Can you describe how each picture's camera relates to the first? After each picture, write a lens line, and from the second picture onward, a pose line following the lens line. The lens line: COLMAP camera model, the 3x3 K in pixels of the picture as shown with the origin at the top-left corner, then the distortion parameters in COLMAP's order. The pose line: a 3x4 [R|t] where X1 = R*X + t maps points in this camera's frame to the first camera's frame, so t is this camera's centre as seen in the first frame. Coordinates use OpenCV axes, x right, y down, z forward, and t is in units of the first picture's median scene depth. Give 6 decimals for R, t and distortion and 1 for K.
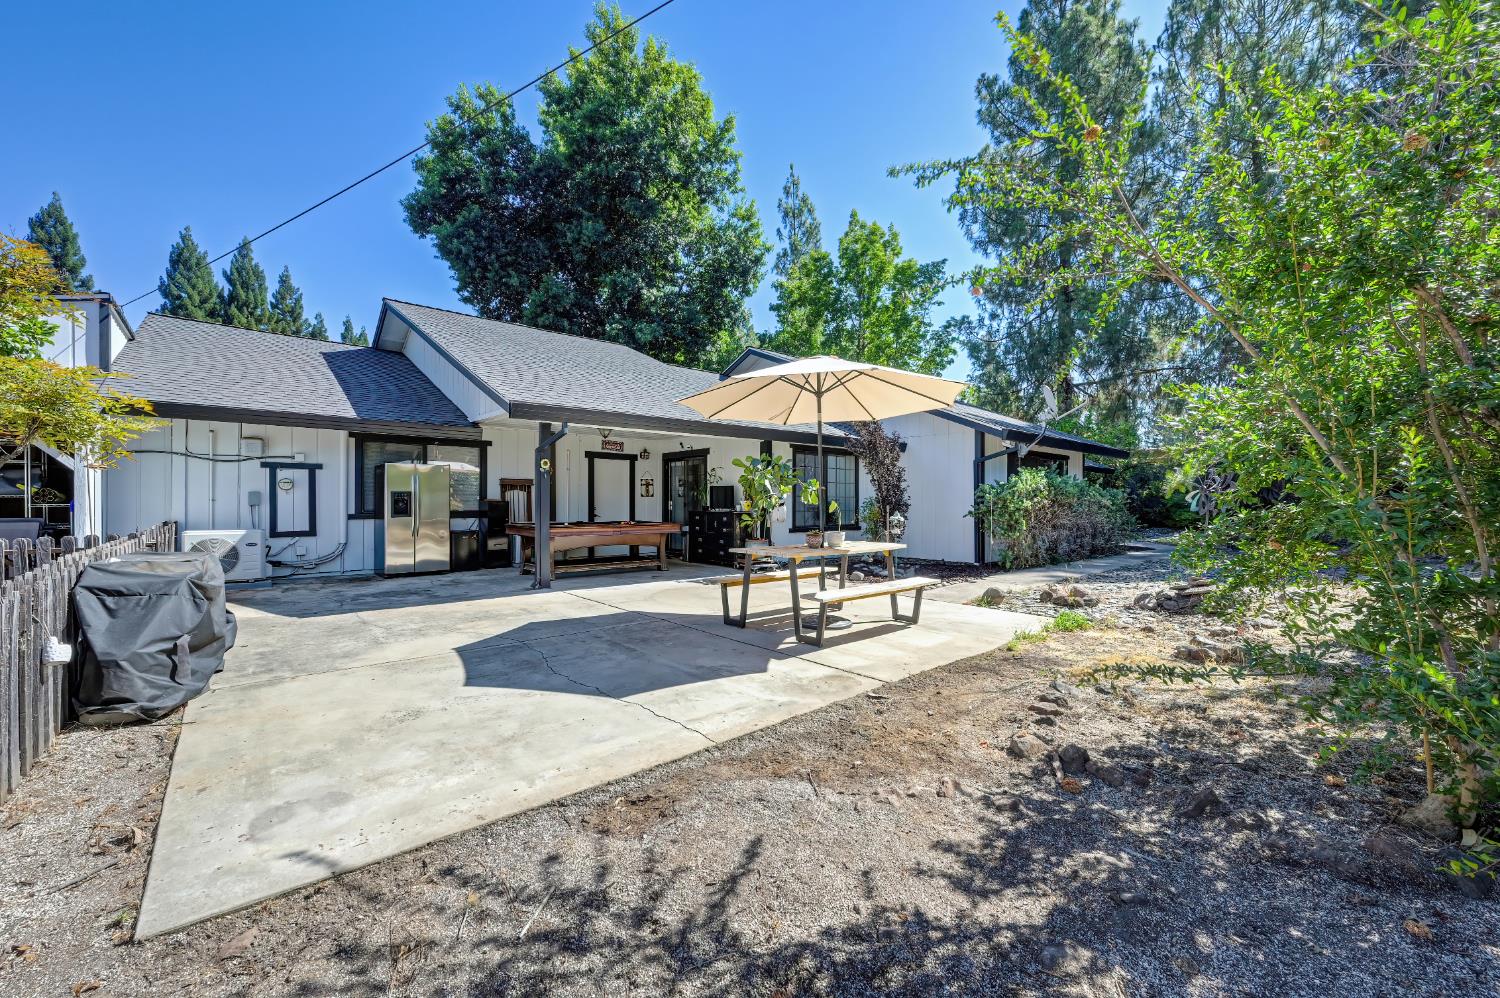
lens RADIAL K [[597.1, 0, 772.5], [0, 597.1, 496.8], [0, 0, 1]] dist [-0.003139, -0.000045]
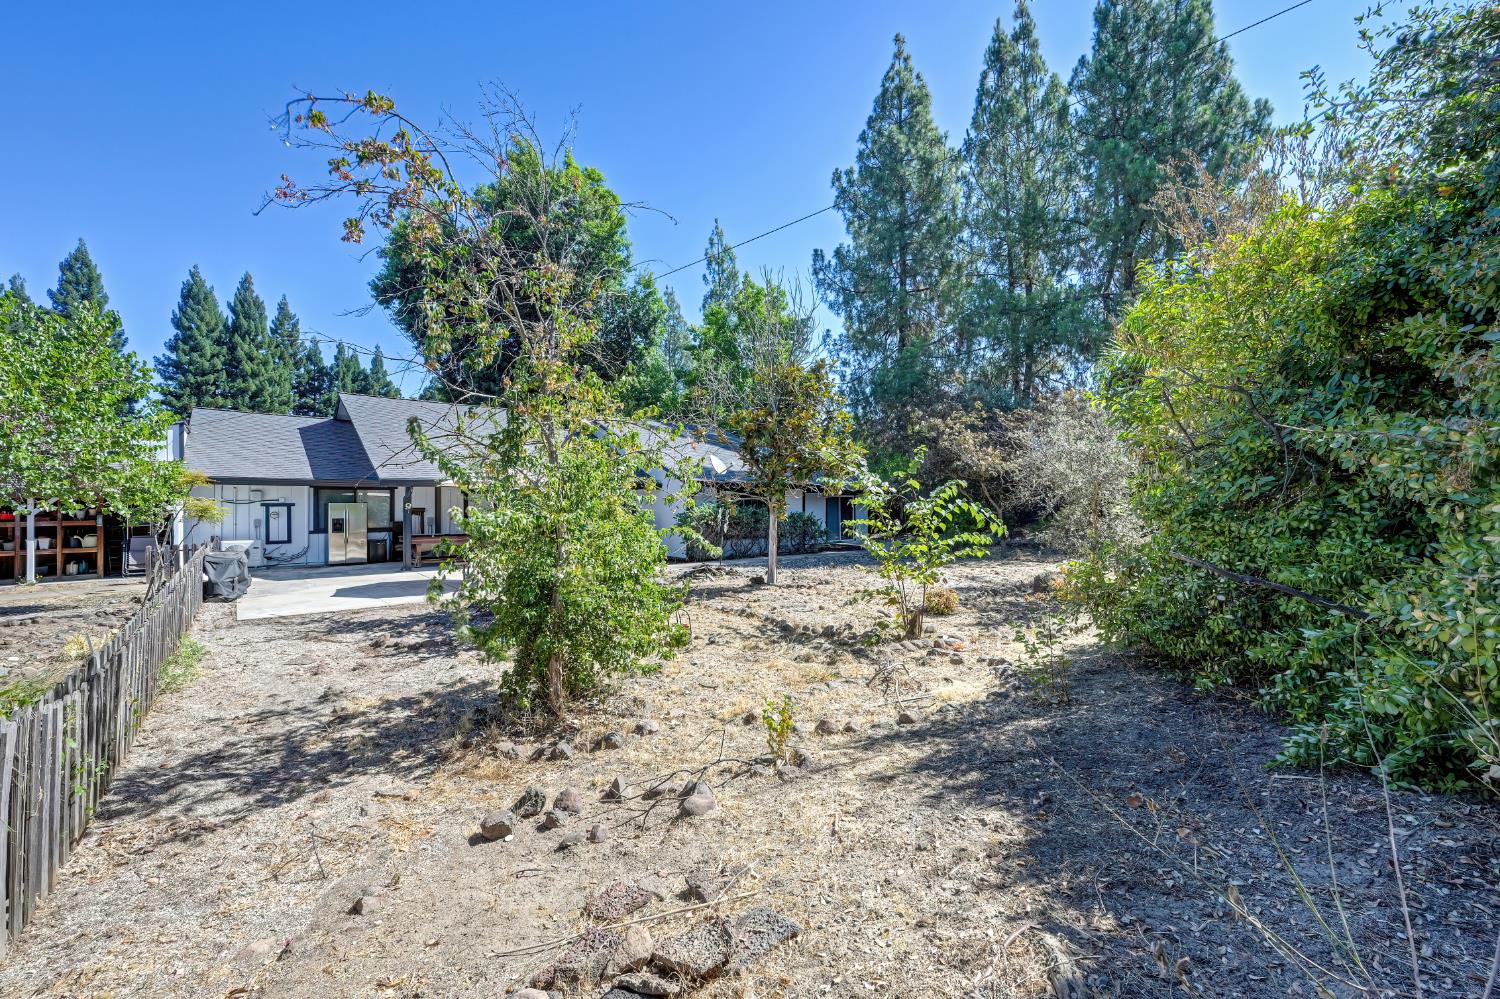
lens RADIAL K [[590.2, 0, 750.0], [0, 590.2, 499.5], [0, 0, 1]] dist [-0.000548, 0.000969]
pose [[0.999836, -0.001015, -0.018059, 0.220992], [0.000965, 0.999996, -0.002816, -0.020333], [0.018062, 0.002799, 0.999833, -0.256907]]
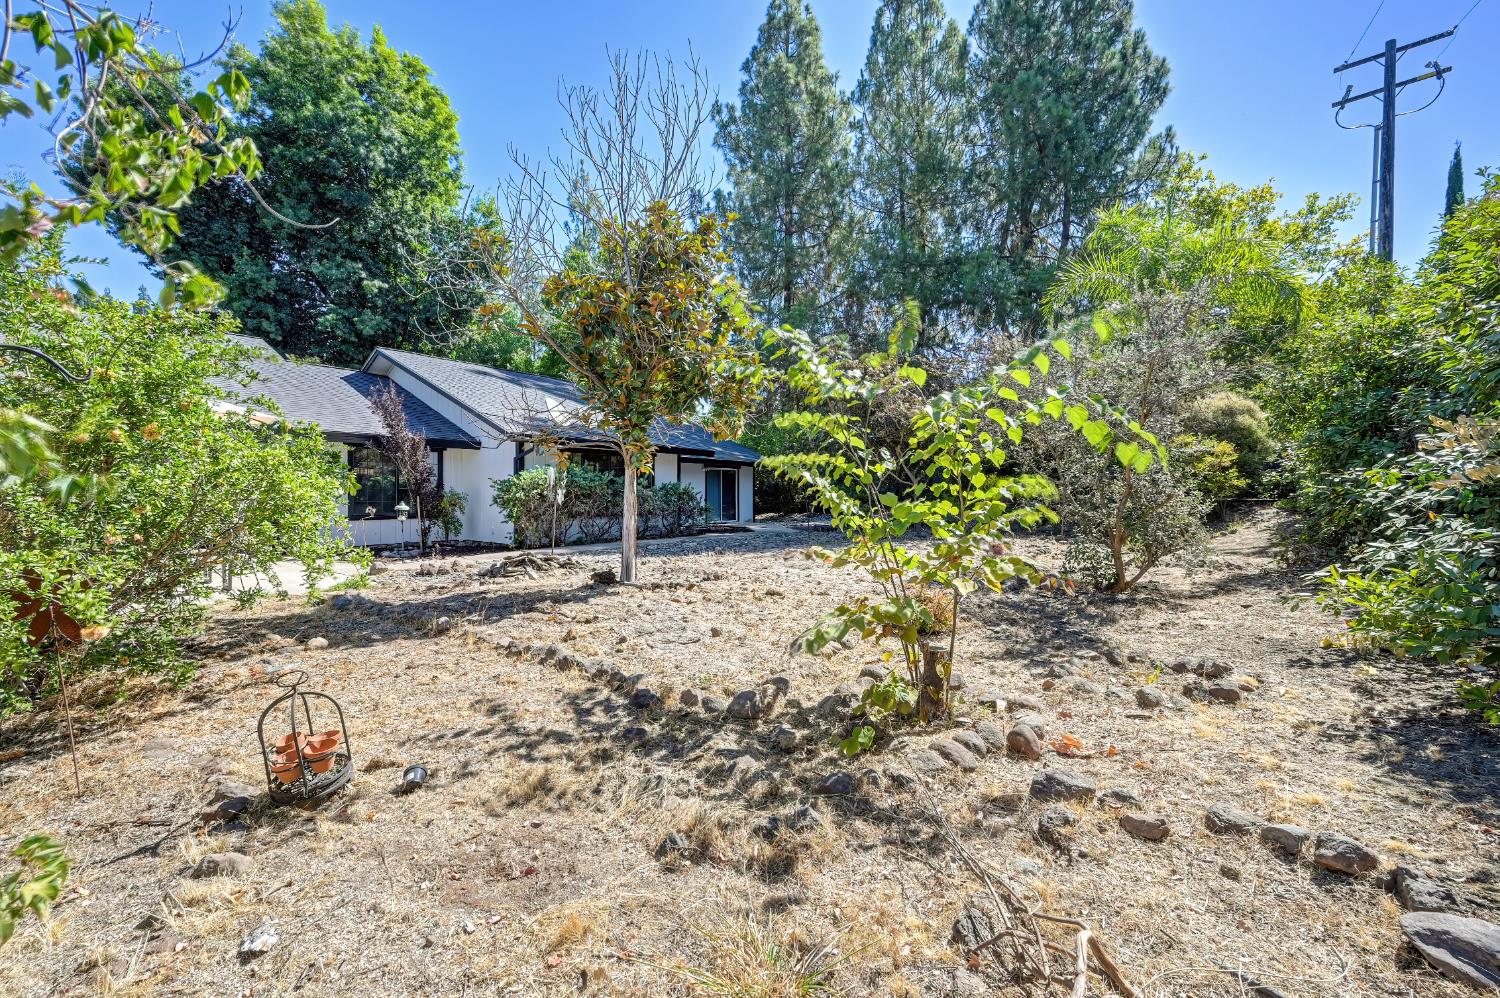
lens RADIAL K [[590.2, 0, 750.0], [0, 590.2, 499.0], [0, 0, 1]] dist [-0.000548, 0.000969]
pose [[0.981095, -0.000064, 0.193528, 0.231566], [-0.003677, 0.999813, 0.018973, -0.002525], [-0.193493, -0.019326, 0.980911, -0.094804]]
